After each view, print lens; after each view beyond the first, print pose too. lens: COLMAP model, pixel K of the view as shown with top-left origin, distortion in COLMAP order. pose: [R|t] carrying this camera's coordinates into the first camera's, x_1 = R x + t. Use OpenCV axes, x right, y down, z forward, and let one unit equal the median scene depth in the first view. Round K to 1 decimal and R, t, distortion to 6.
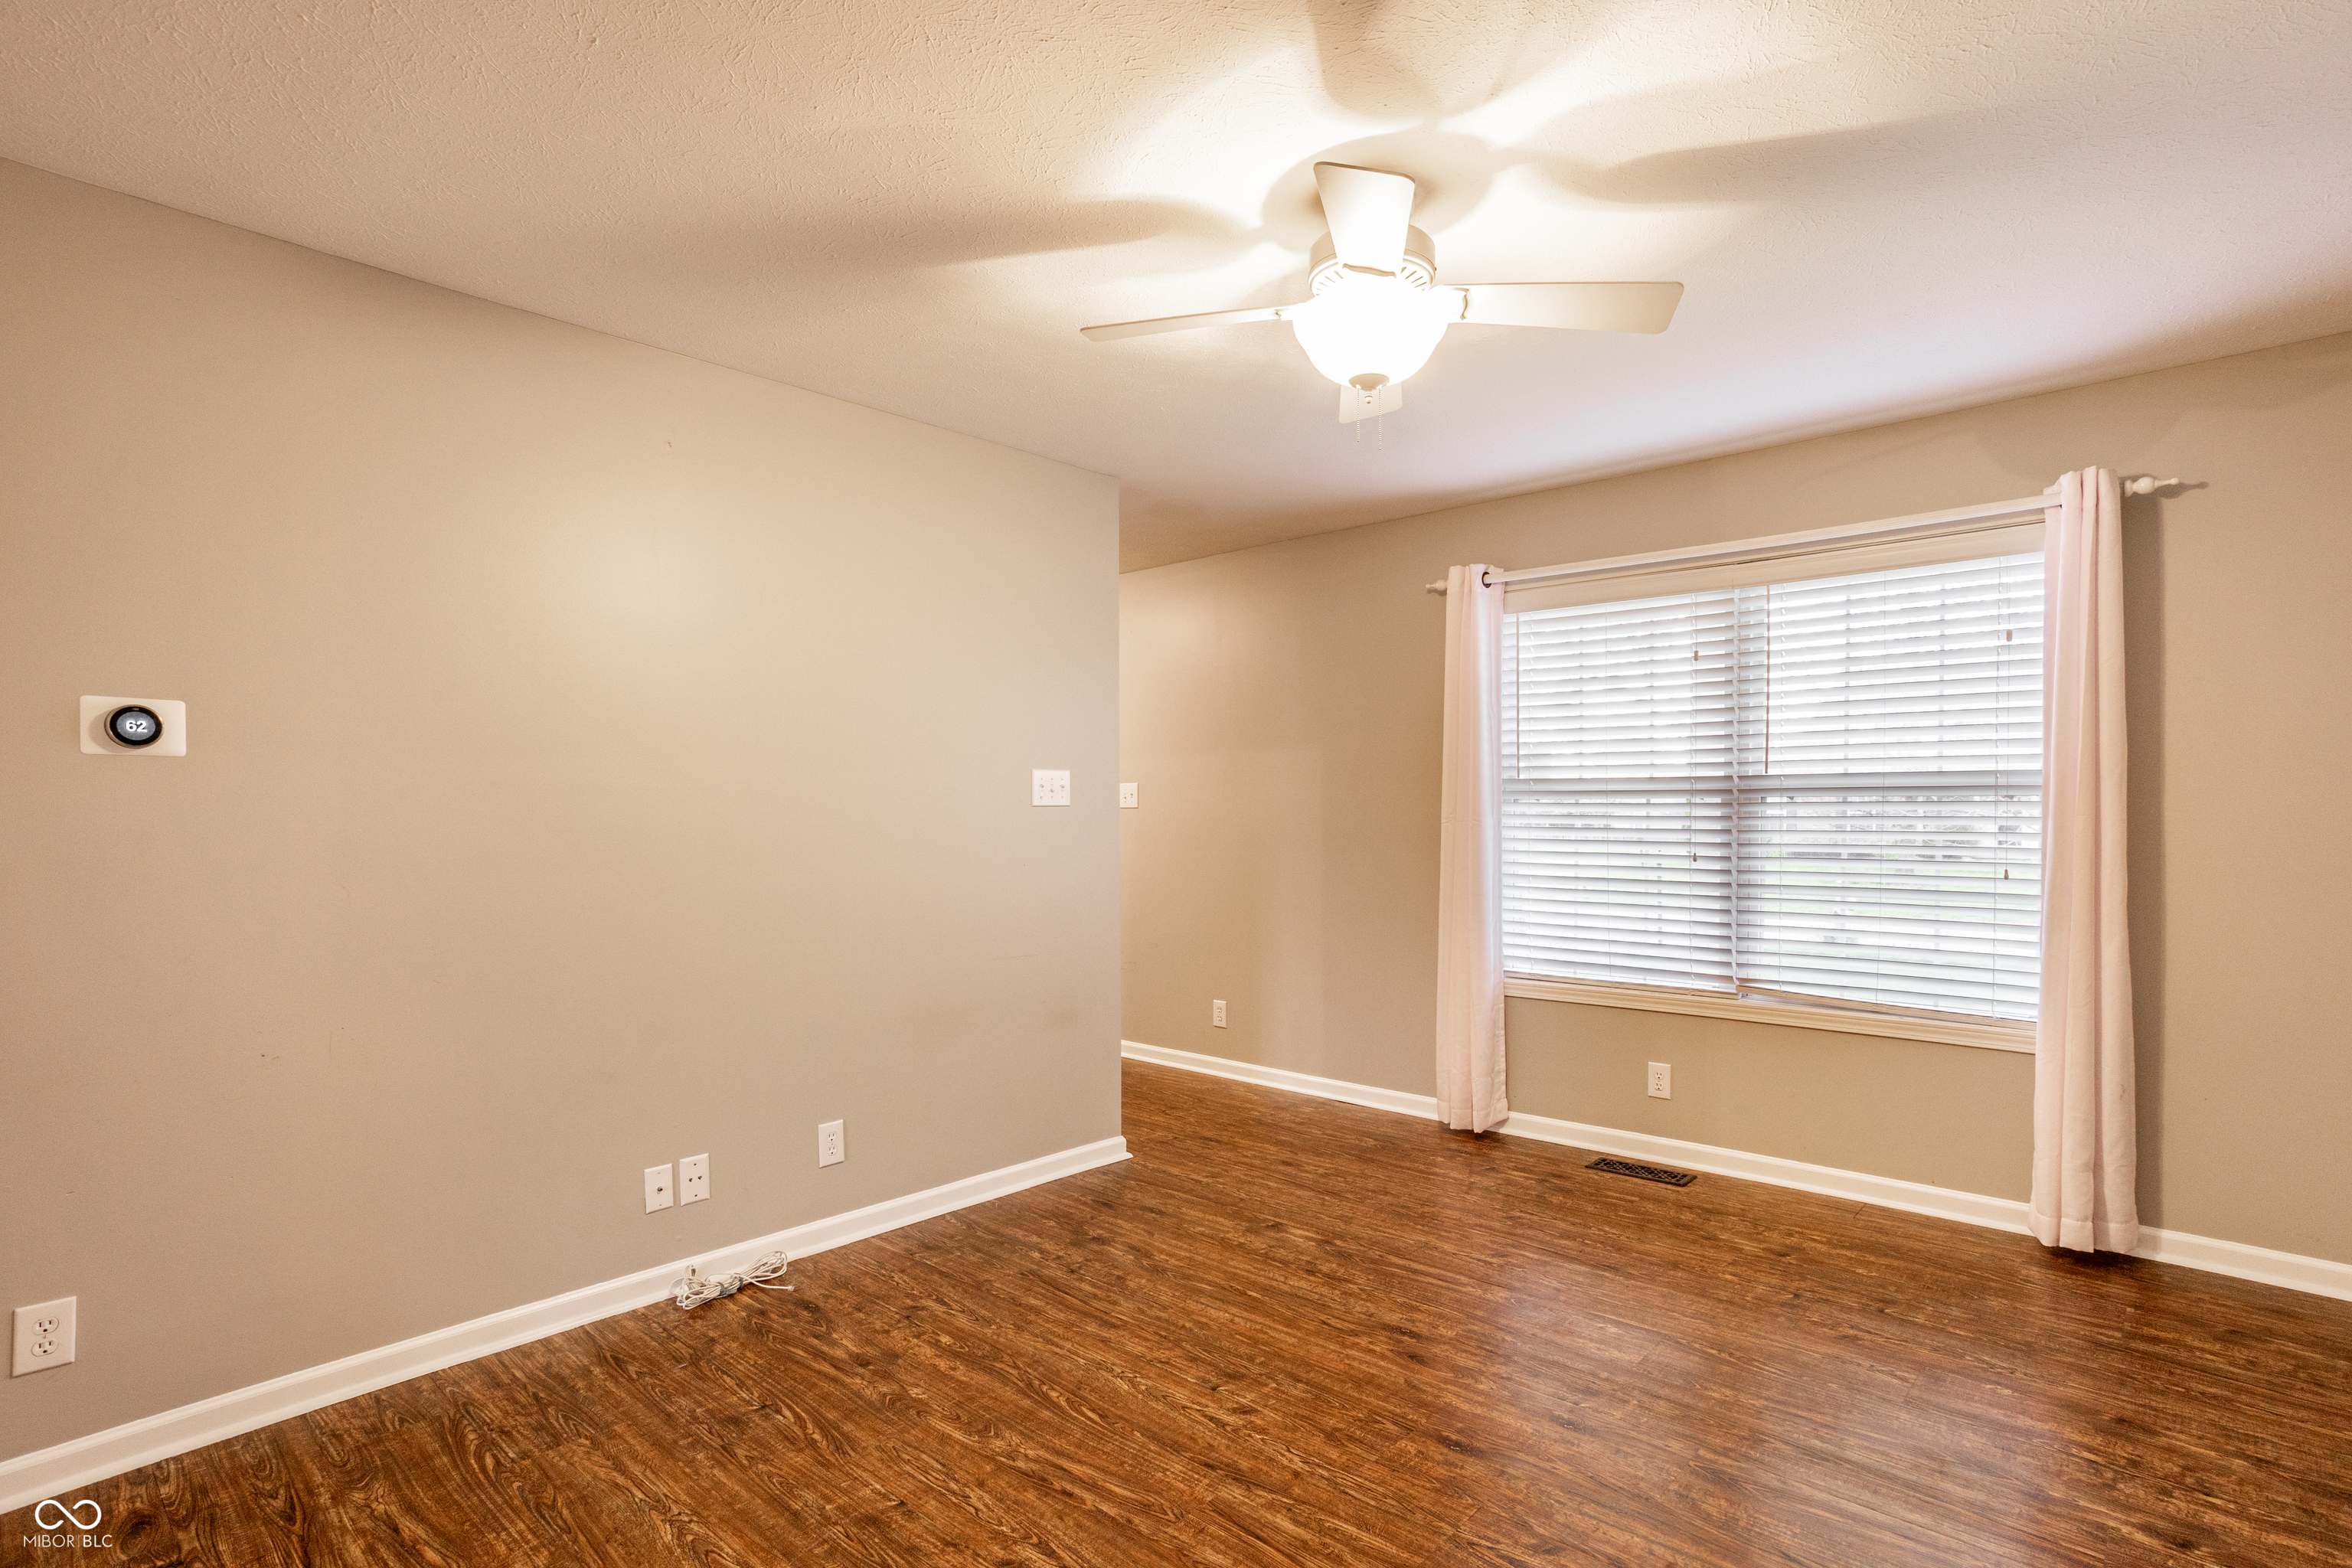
lens RADIAL K [[1171.1, 0, 1194.6], [0, 1171.1, 800.5], [0, 0, 1]] dist [-0.040585, 0.013408]
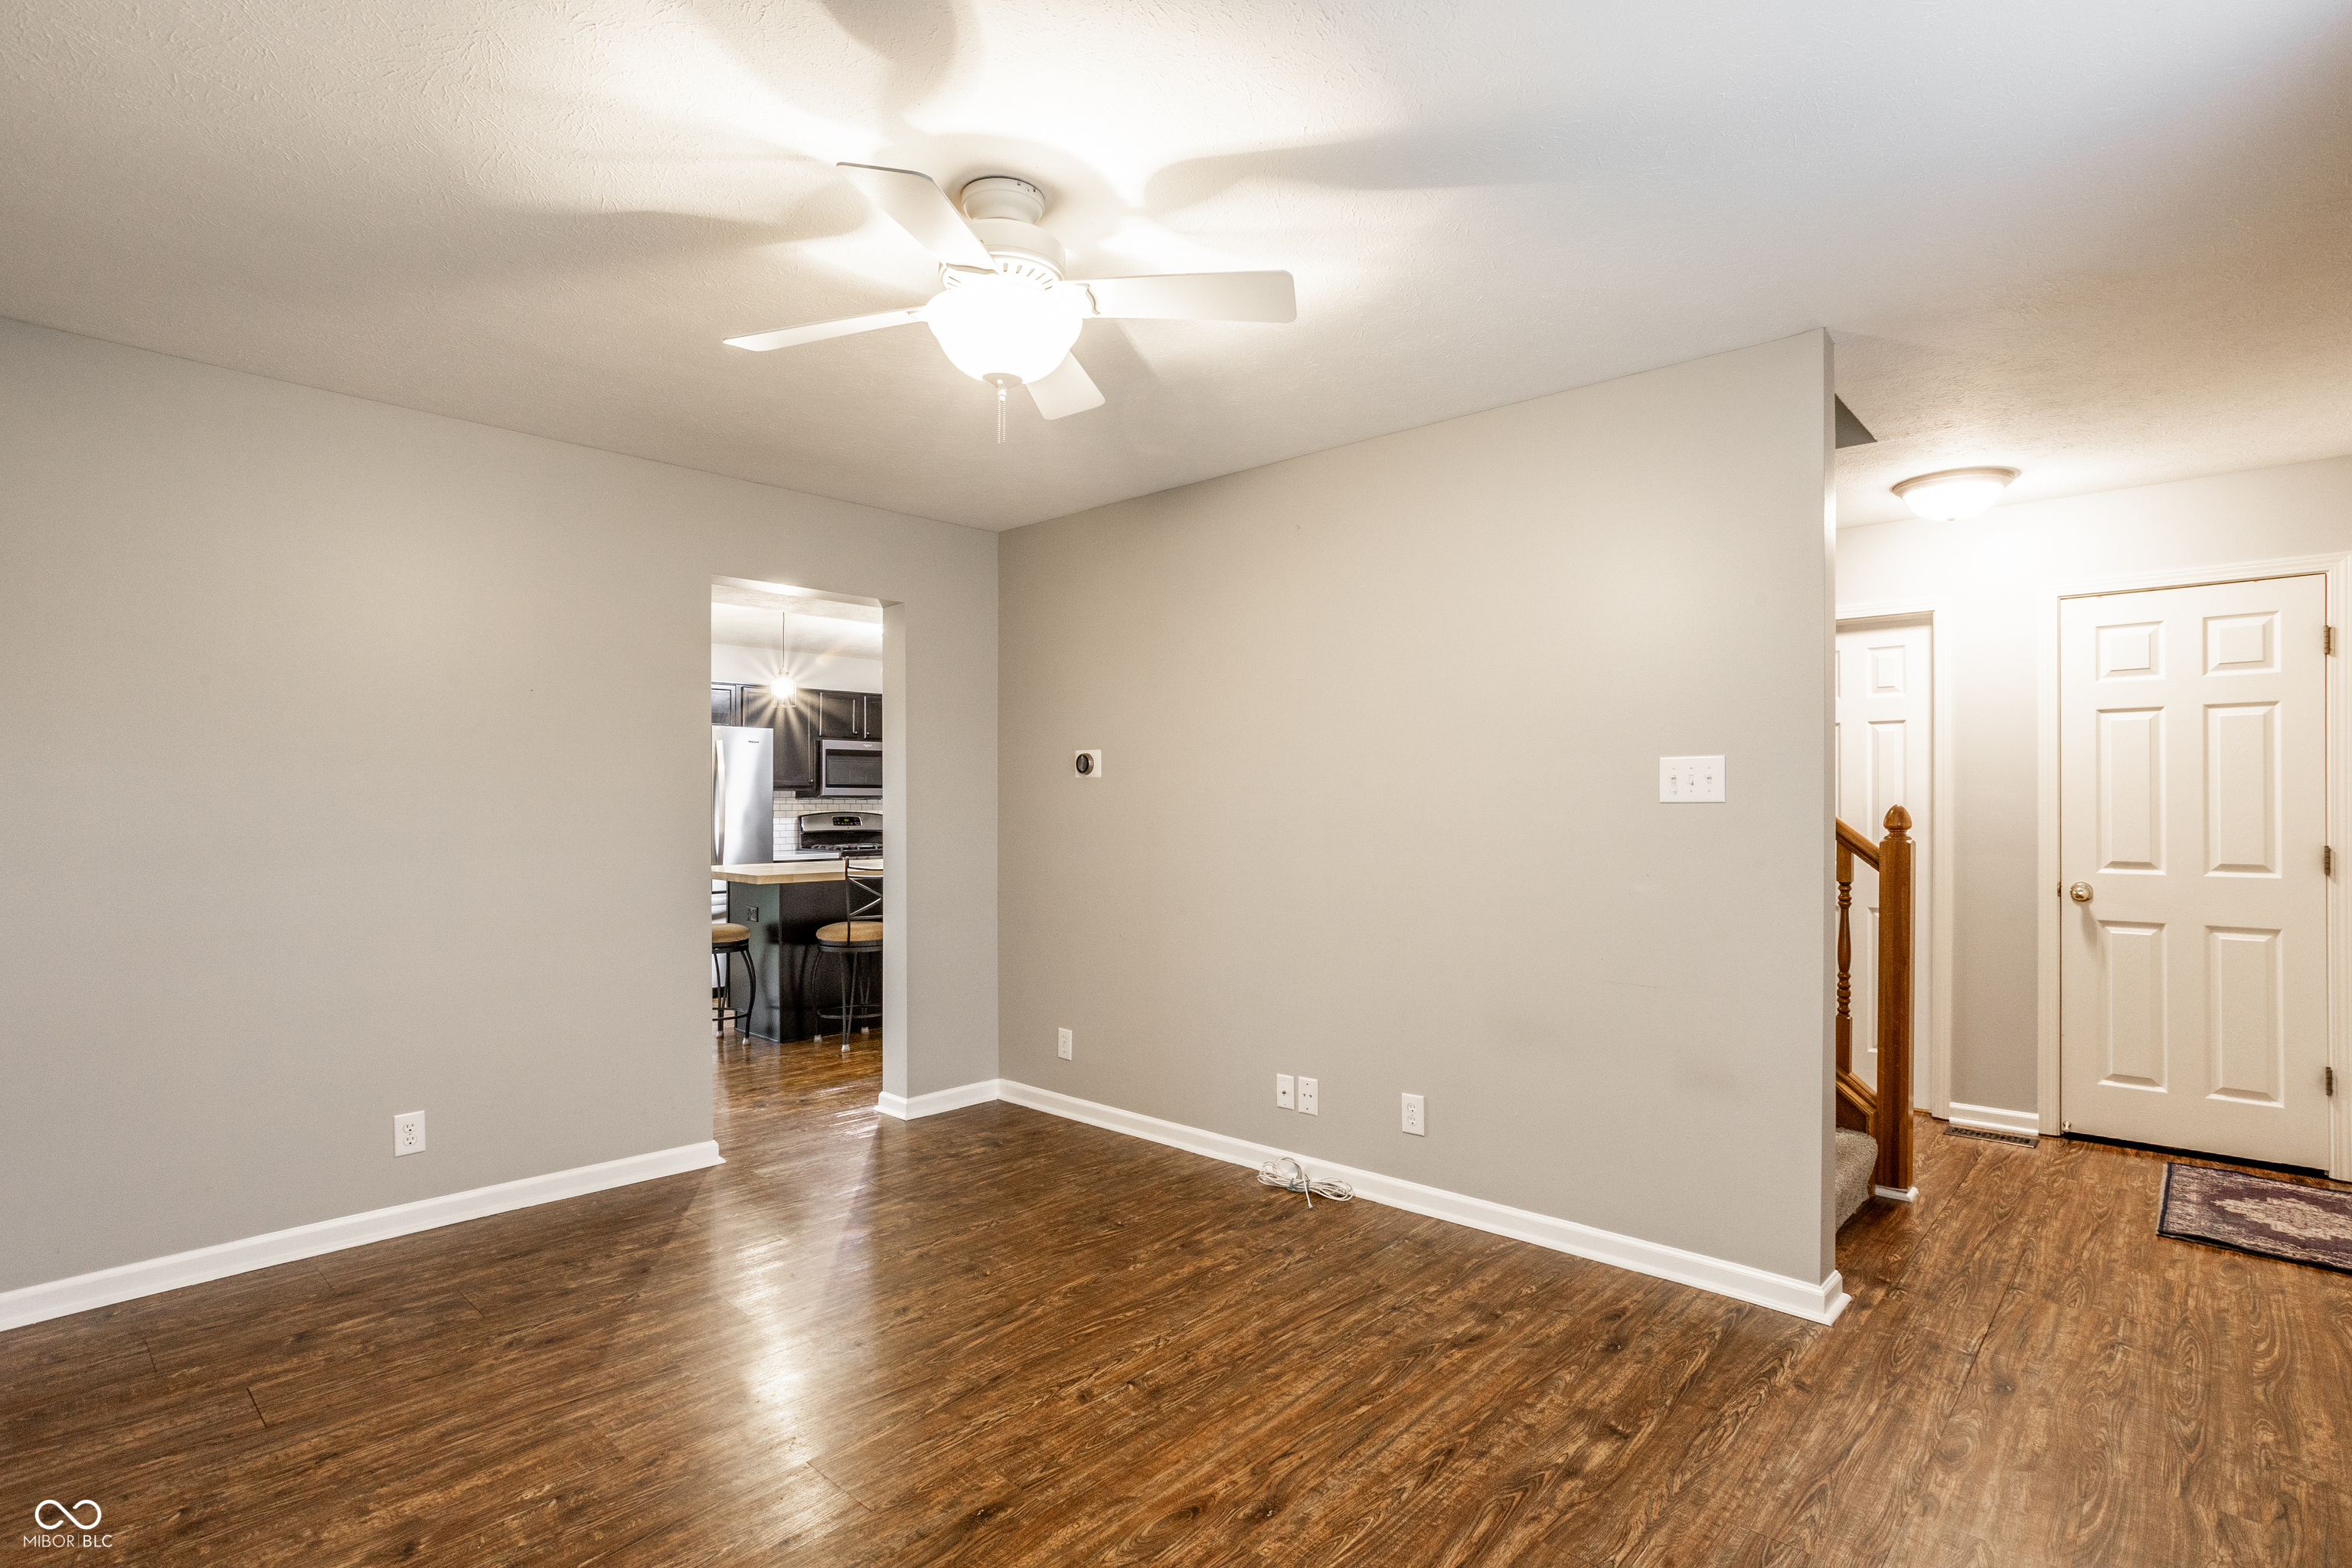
lens RADIAL K [[1171.1, 0, 1189.2], [0, 1171.1, 783.2], [0, 0, 1]] dist [-0.040585, 0.013408]
pose [[-0.019894, -0.015399, -0.999683, 0.859328], [0.006576, 0.999858, -0.015533, 0.002187], [0.999780, -0.006883, -0.019790, 0.895924]]
